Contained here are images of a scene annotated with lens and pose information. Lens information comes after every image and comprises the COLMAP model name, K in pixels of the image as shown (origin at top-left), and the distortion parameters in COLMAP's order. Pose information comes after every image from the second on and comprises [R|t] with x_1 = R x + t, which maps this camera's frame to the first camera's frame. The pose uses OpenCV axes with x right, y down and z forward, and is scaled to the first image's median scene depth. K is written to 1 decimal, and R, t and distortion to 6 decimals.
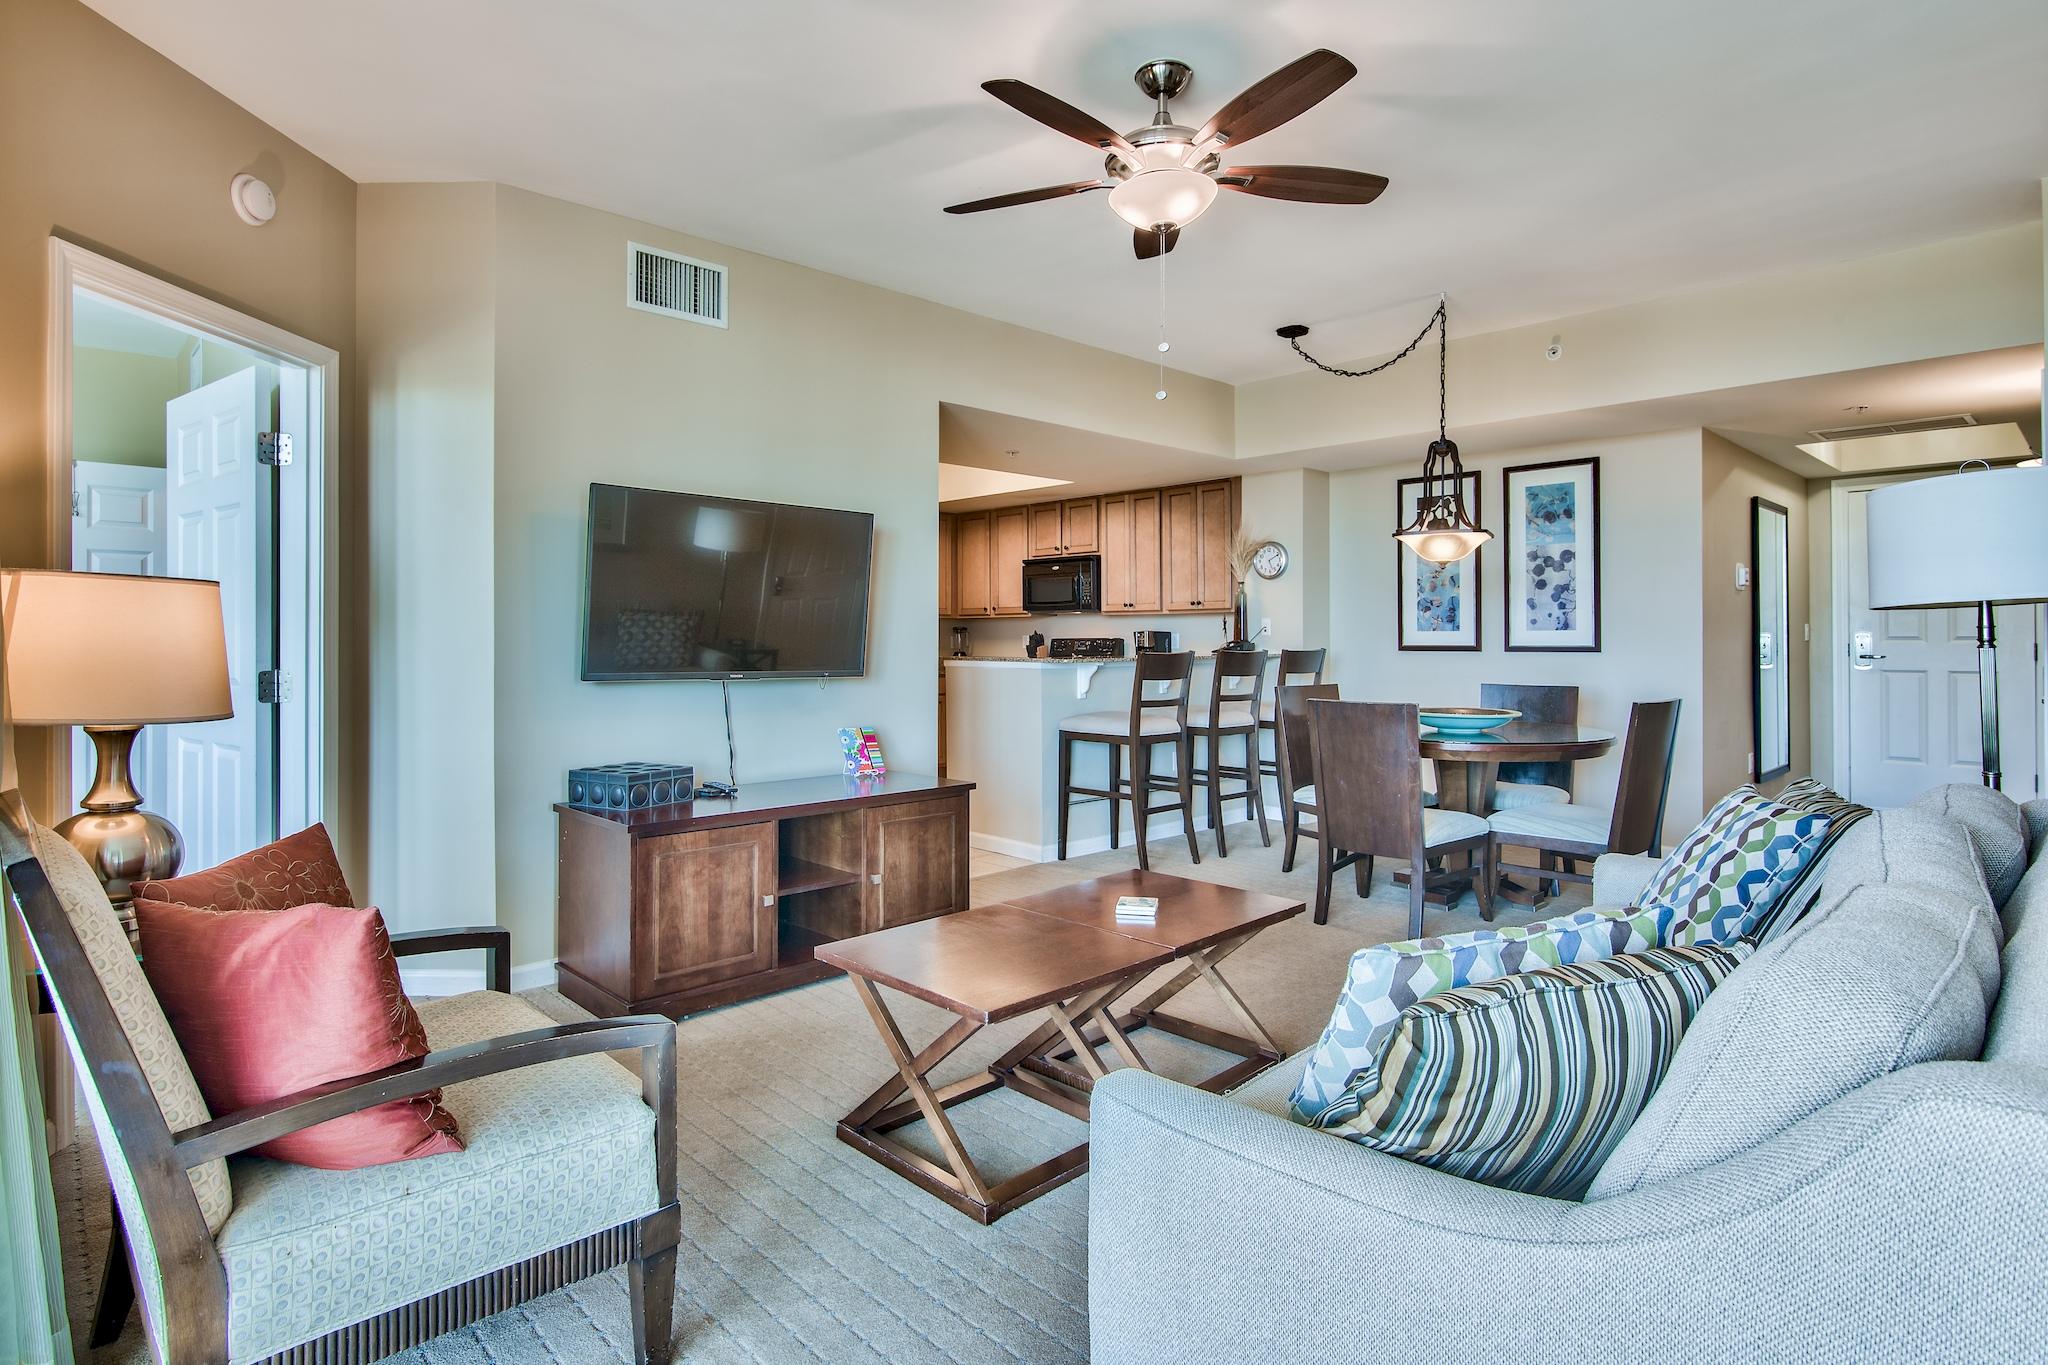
lens RADIAL K [[1057.8, 0, 1029.3], [0, 1057.8, 632.6], [0, 0, 1]] dist [-0.000958, -0.000244]
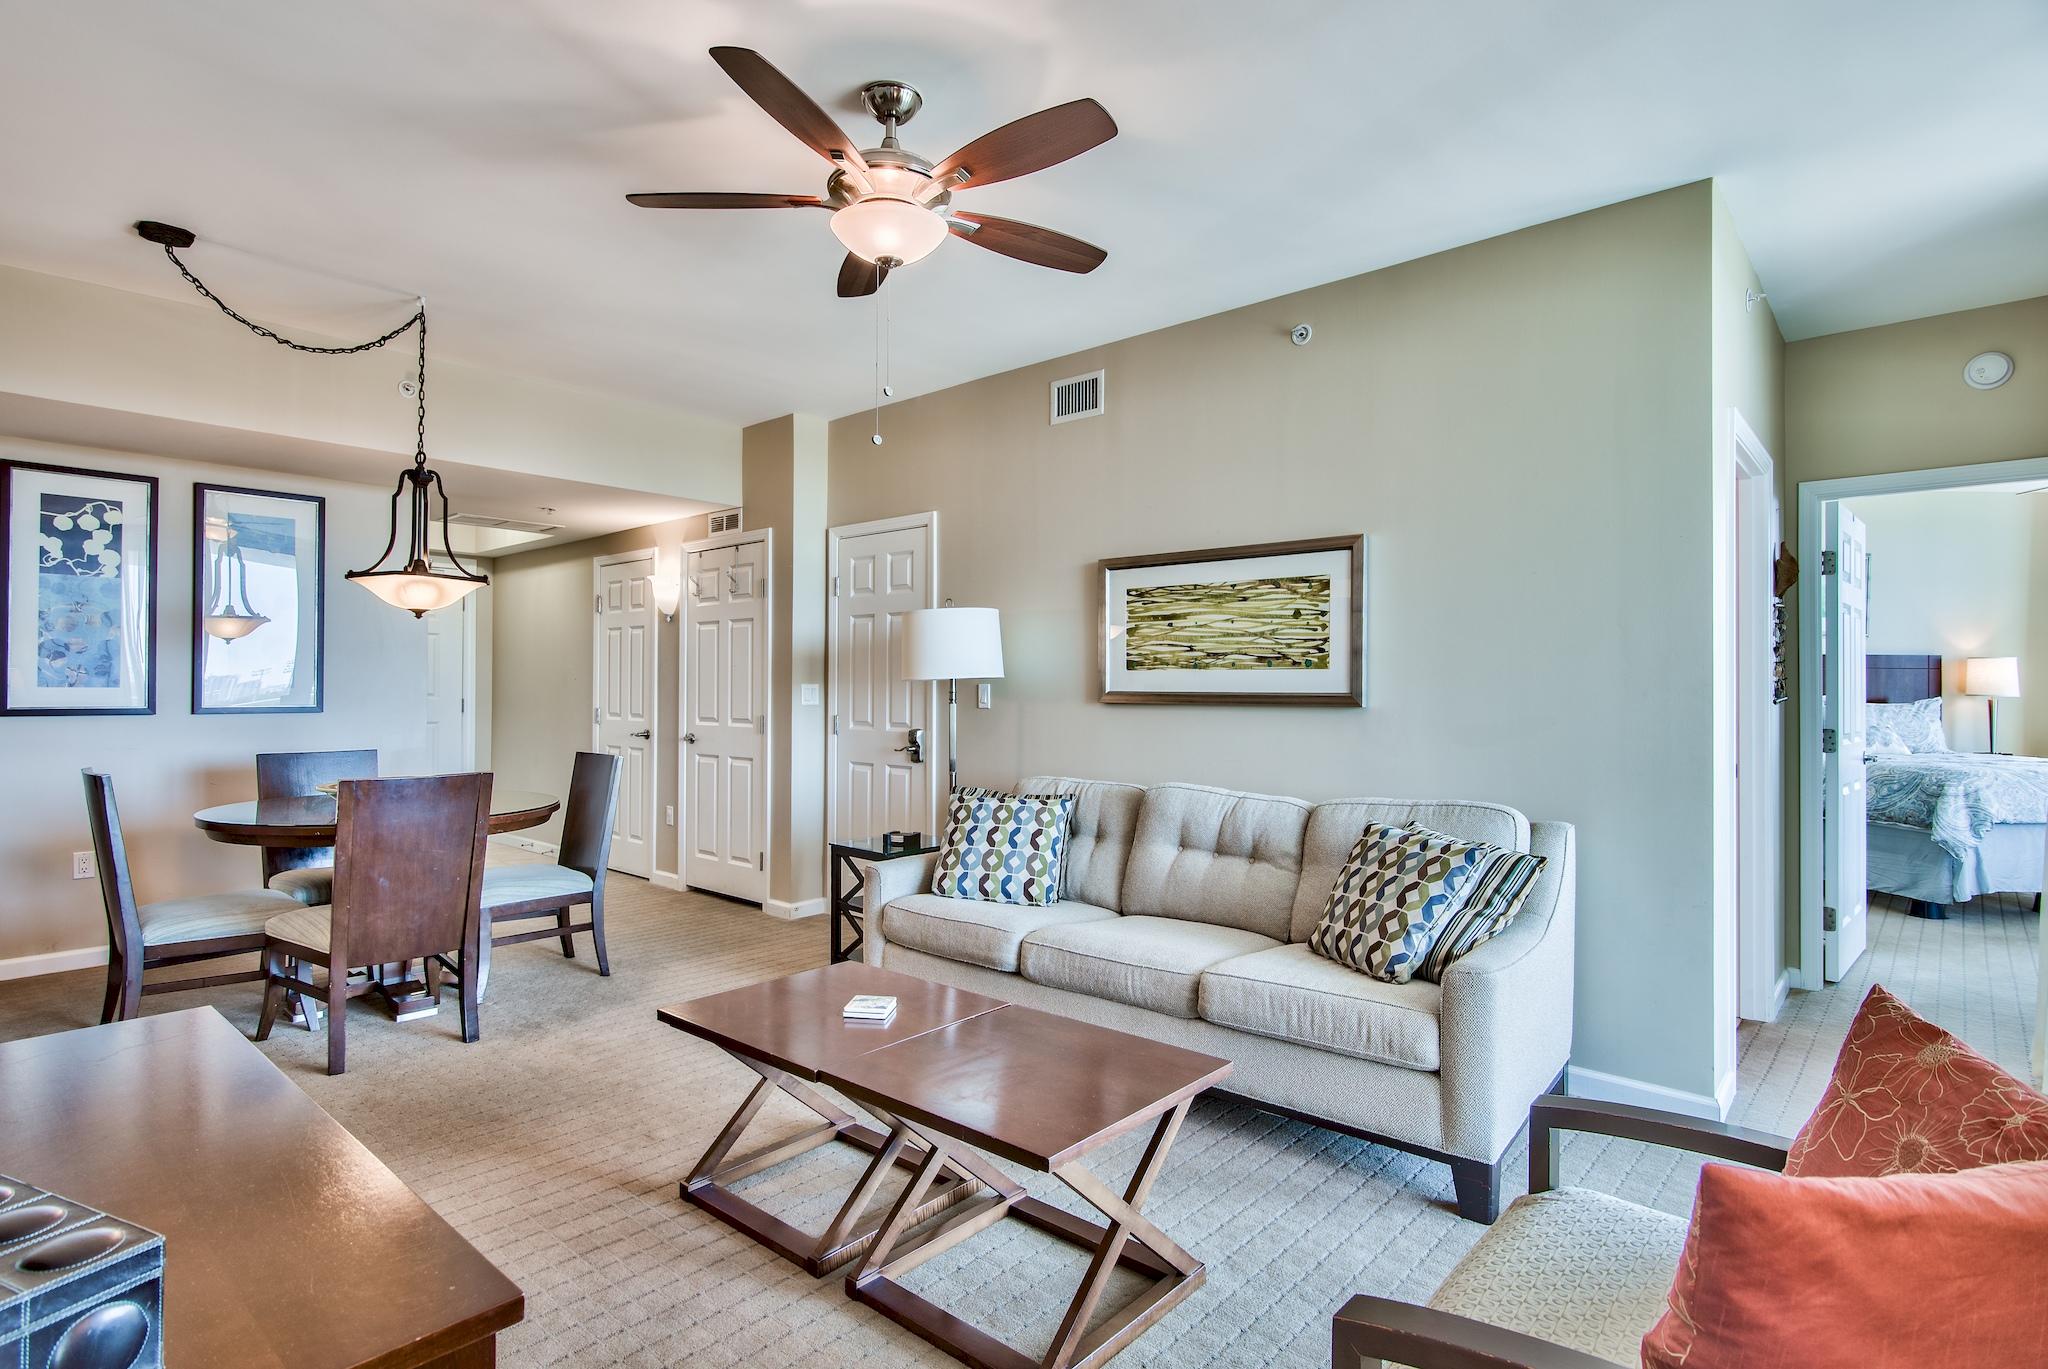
lens RADIAL K [[1027.1, 0, 1016.8], [0, 1027.1, 677.7], [0, 0, 1]] dist [-0.005325, -0.001289]
pose [[-0.072551, 0.014874, 0.997254, -0.370711], [-0.008155, 0.999847, -0.015506, -0.002468], [-0.997331, -0.009258, -0.072419, 0.452811]]
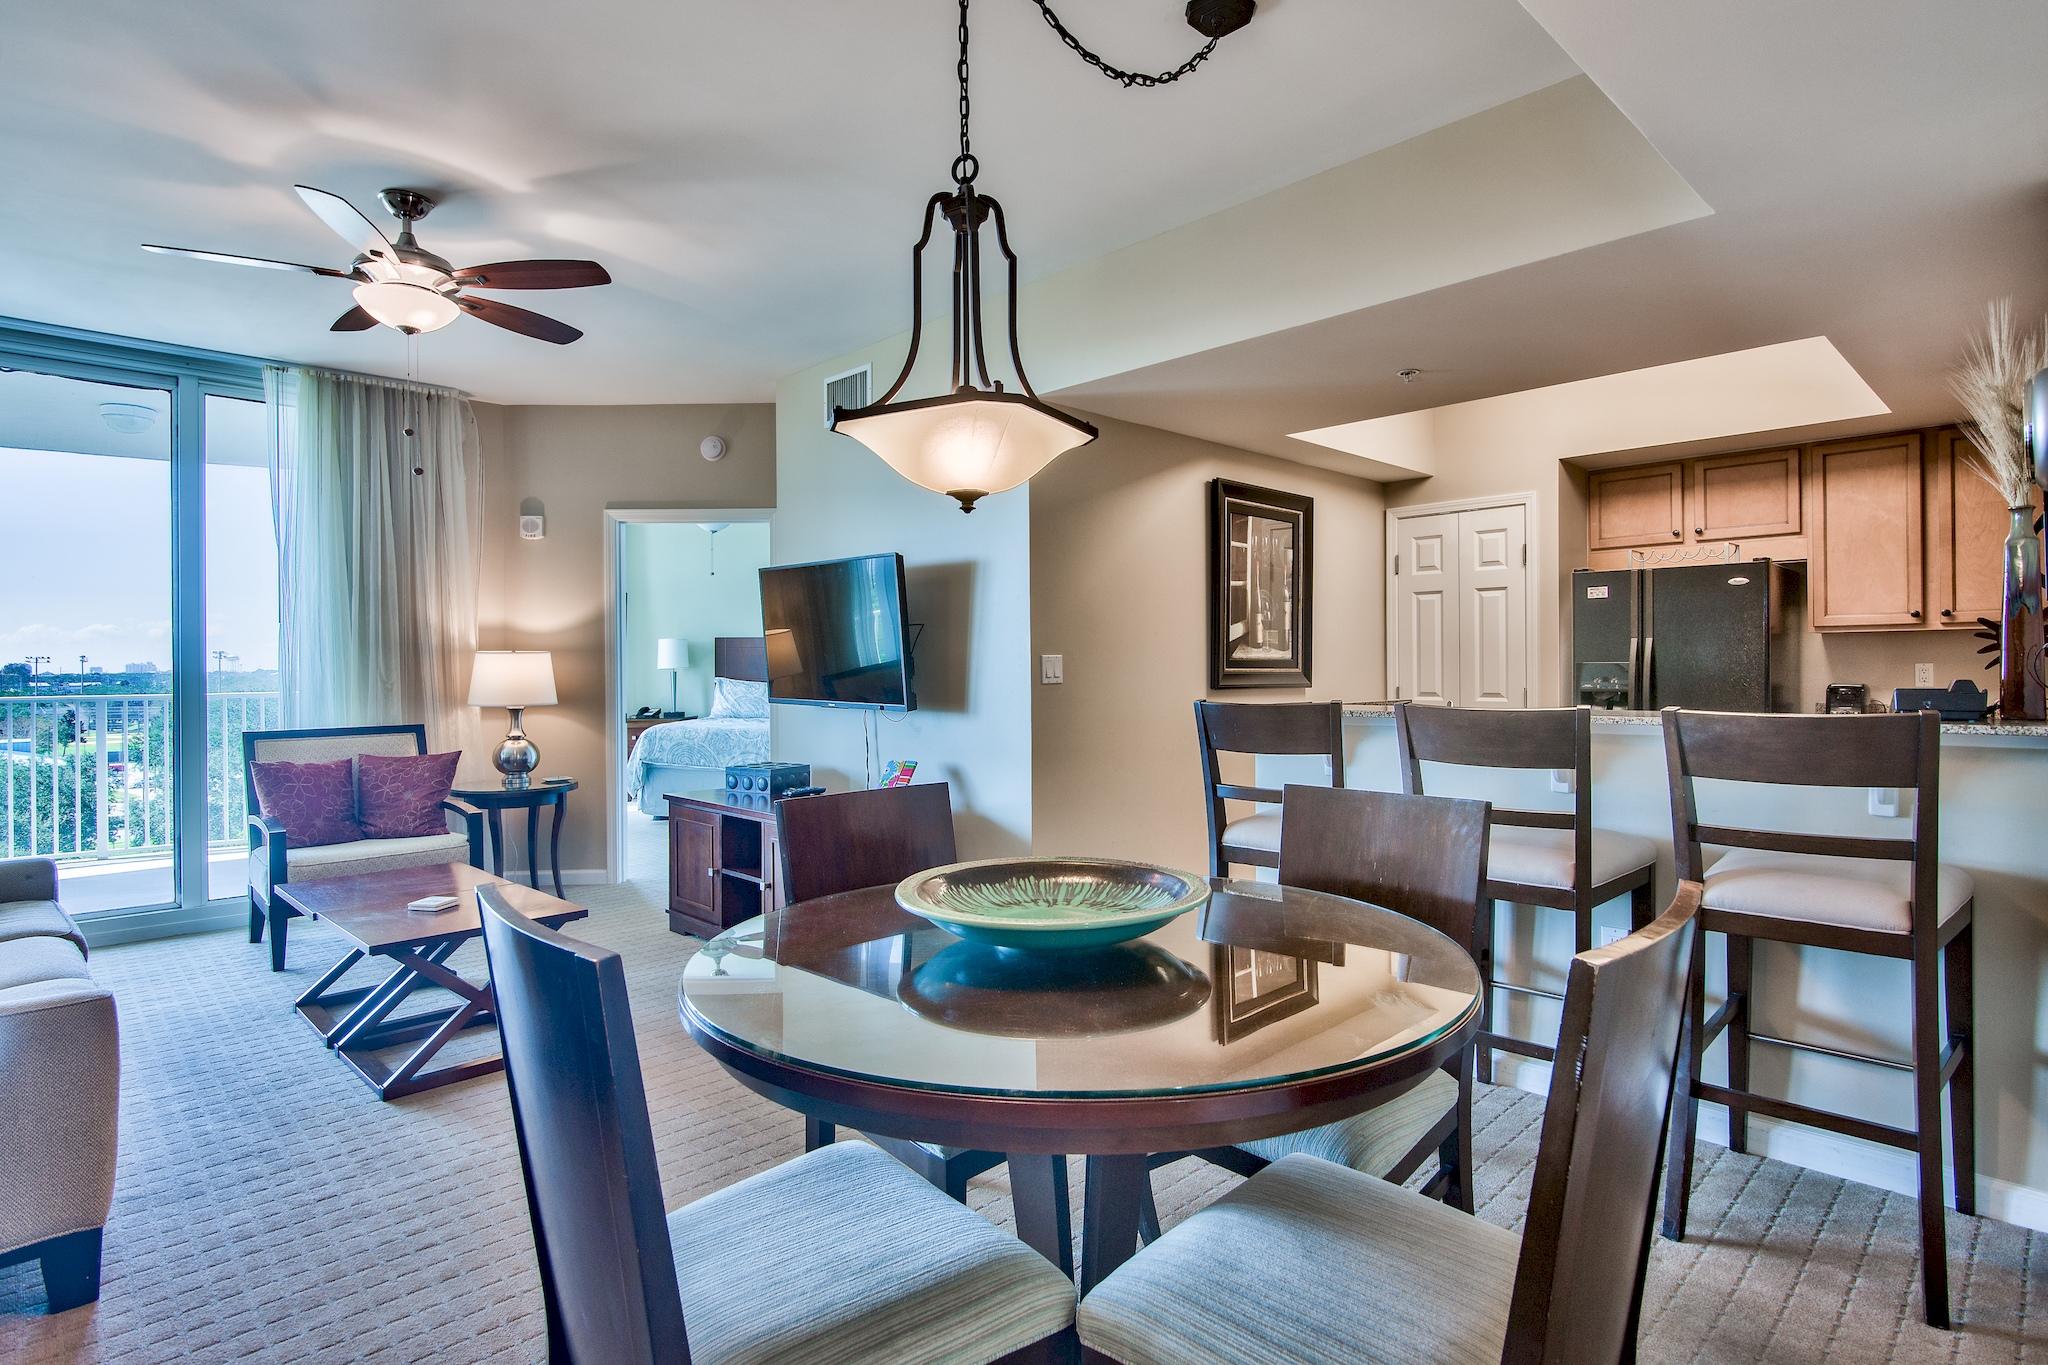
lens RADIAL K [[1059.3, 0, 1038.5], [0, 1059.3, 668.4], [0, 0, 1]] dist [0.001089, 0.000421]
pose [[0.007021, 0.002808, -0.999971, 0.623766], [0.010473, 0.999941, 0.002882, -0.001430], [0.999921, -0.010493, 0.006991, 0.805097]]
